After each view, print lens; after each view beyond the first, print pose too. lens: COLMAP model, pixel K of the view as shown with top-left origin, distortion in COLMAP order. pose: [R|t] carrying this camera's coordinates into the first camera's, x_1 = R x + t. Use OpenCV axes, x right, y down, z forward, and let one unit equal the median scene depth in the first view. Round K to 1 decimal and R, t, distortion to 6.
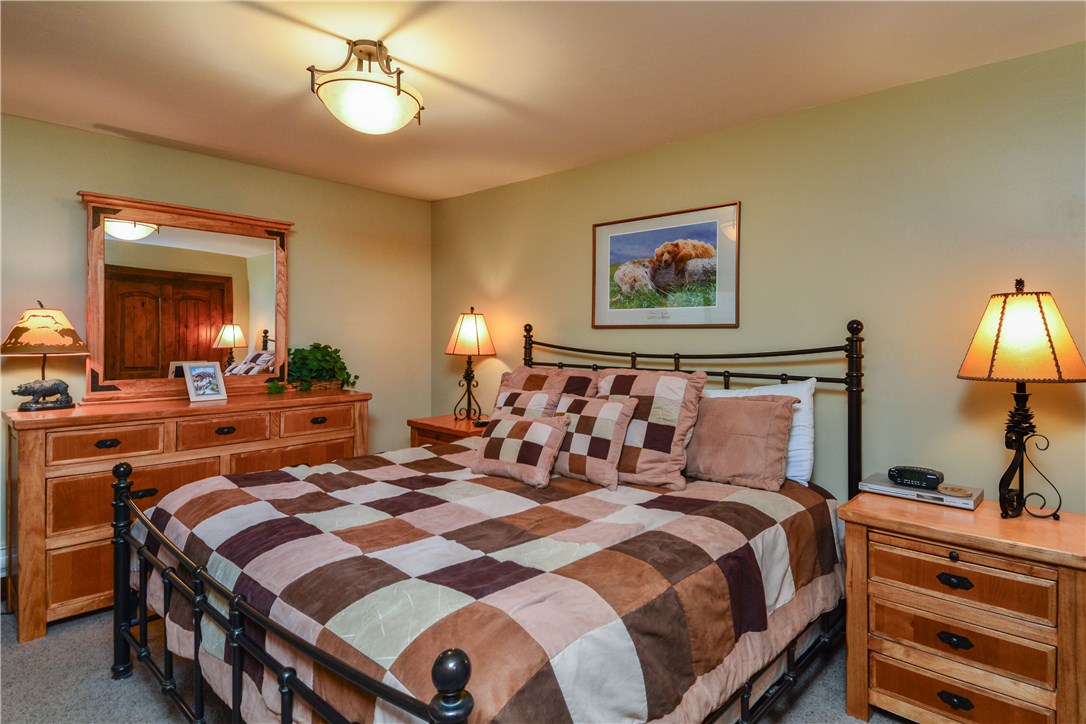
lens RADIAL K [[573.8, 0, 550.6], [0, 573.8, 337.2], [0, 0, 1]] dist [-0.005050, -0.001831]
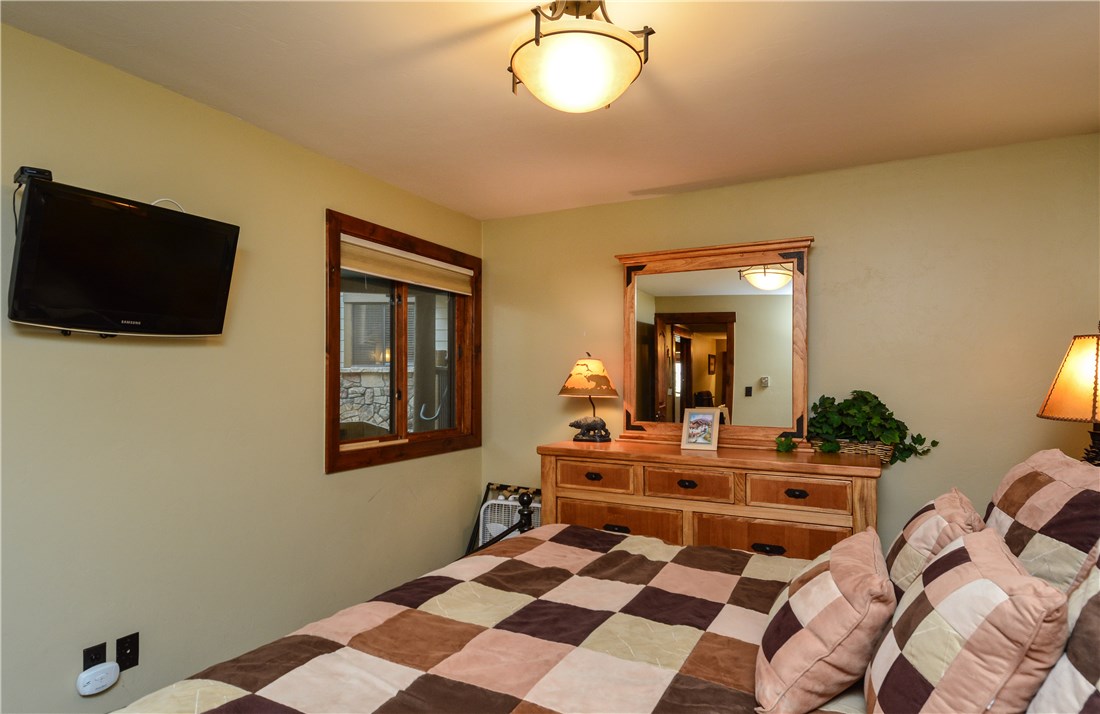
lens RADIAL K [[602.3, 0, 564.8], [0, 602.3, 375.9], [0, 0, 1]] dist [0.045042, 0.000332]
pose [[0.281049, -0.008661, -0.959654, 0.175630], [-0.004095, 0.999939, -0.010224, 0.000426], [0.959685, 0.006803, 0.280997, 0.308974]]
